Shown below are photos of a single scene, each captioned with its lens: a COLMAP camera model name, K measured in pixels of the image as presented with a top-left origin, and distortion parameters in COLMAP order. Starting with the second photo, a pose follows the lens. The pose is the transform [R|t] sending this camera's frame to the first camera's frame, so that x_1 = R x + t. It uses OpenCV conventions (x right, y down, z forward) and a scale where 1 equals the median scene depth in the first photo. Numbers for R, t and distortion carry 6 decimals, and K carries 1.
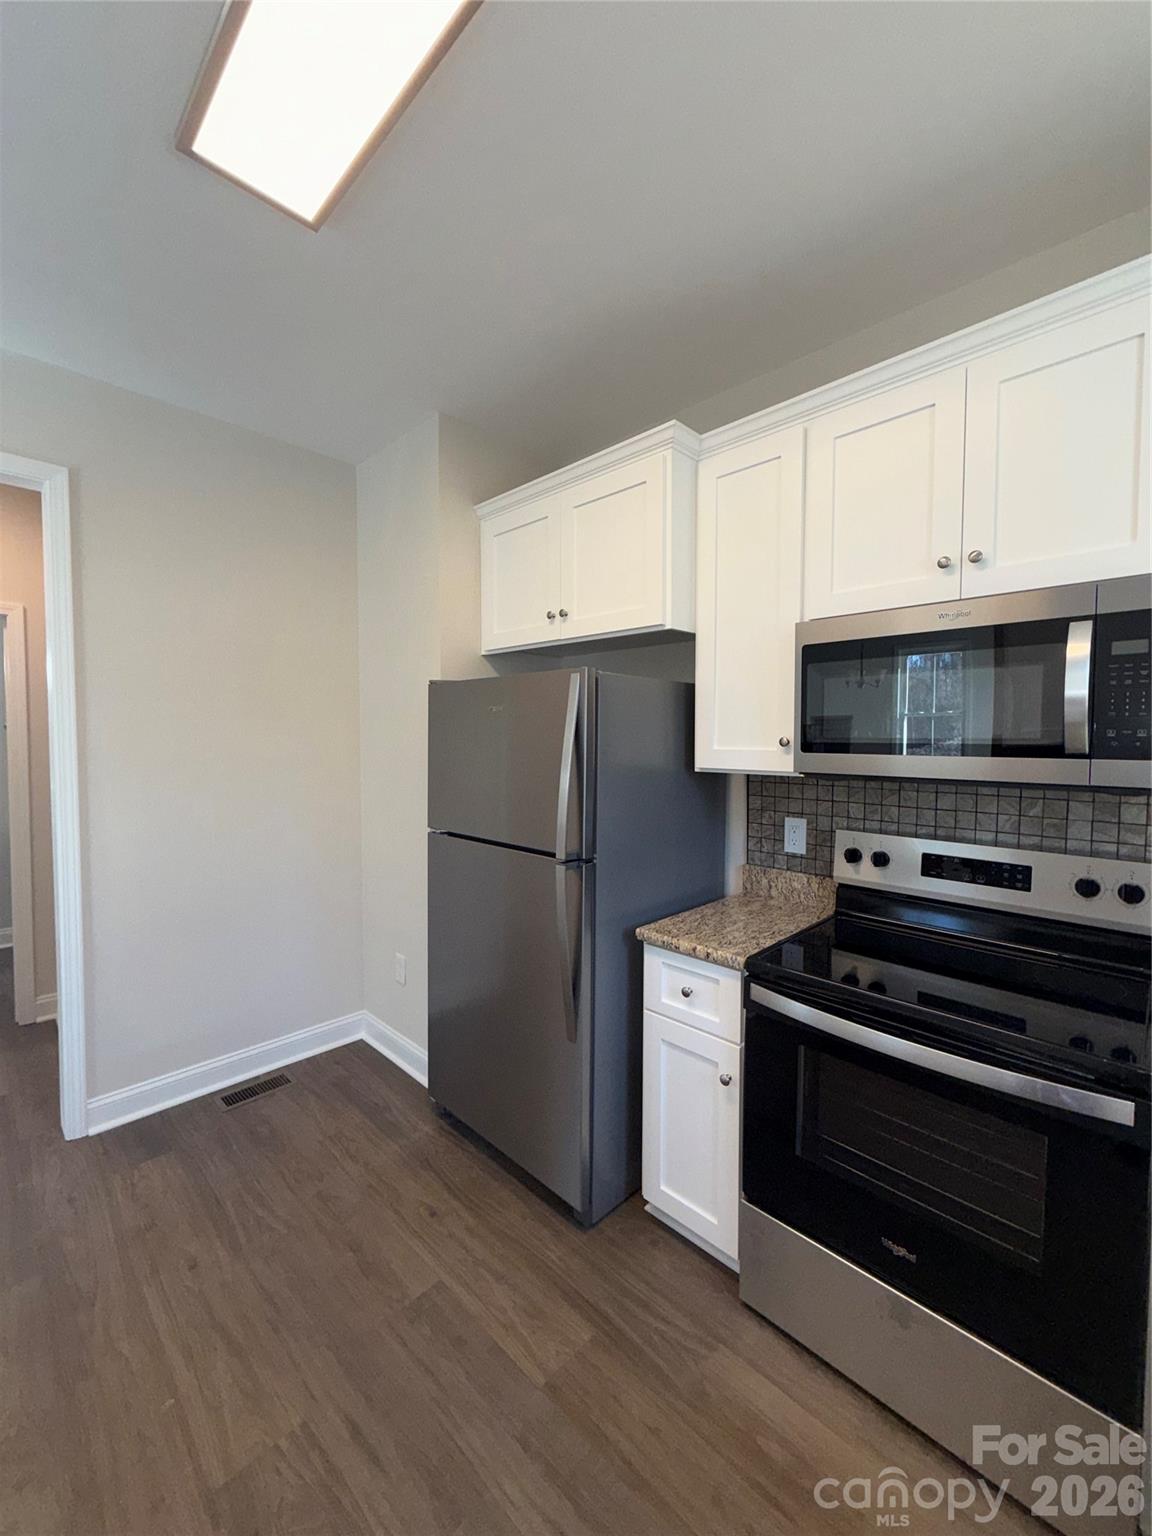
lens RADIAL K [[606.6, 0, 576.0], [0, 606.6, 768.0], [0, 0, 1]] dist [-0.000138, -0.000267]
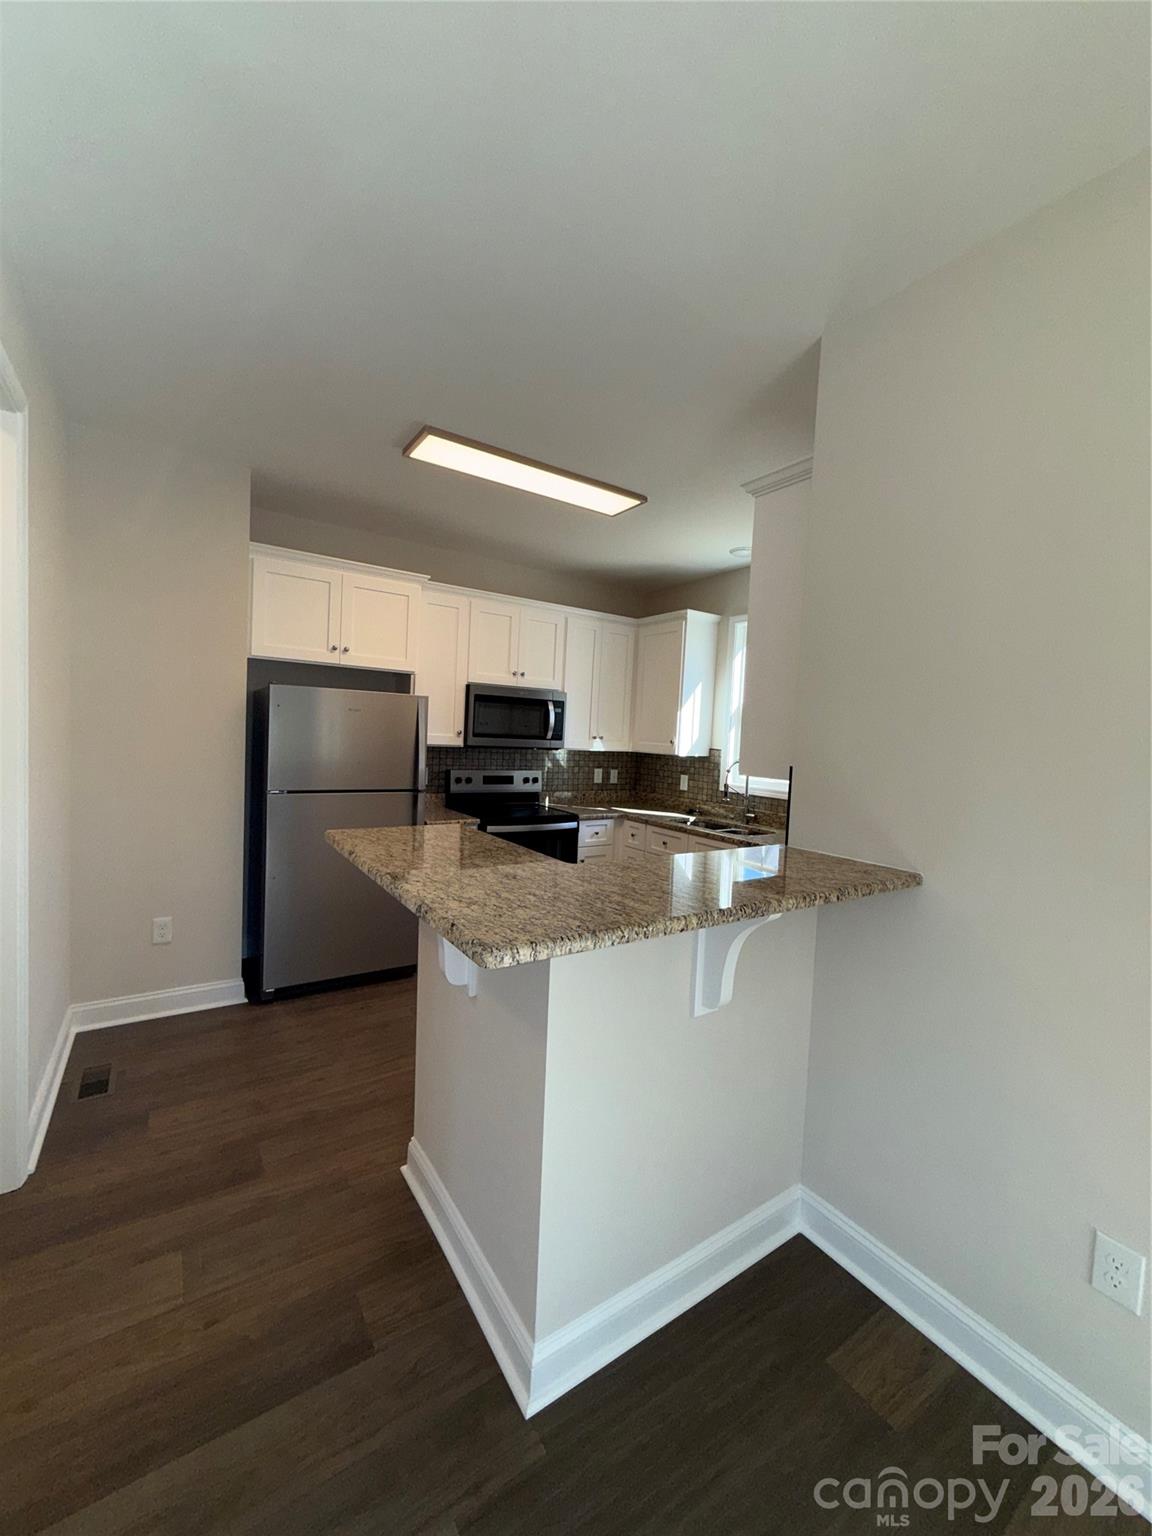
lens RADIAL K [[606.6, 0, 576.0], [0, 606.6, 768.0], [0, 0, 1]] dist [-0.000138, -0.000267]
pose [[0.213862, -0.048845, 0.975642, -1.790952], [0.008760, 0.998805, 0.048084, -0.012441], [-0.976825, -0.001737, 0.214035, 0.058101]]
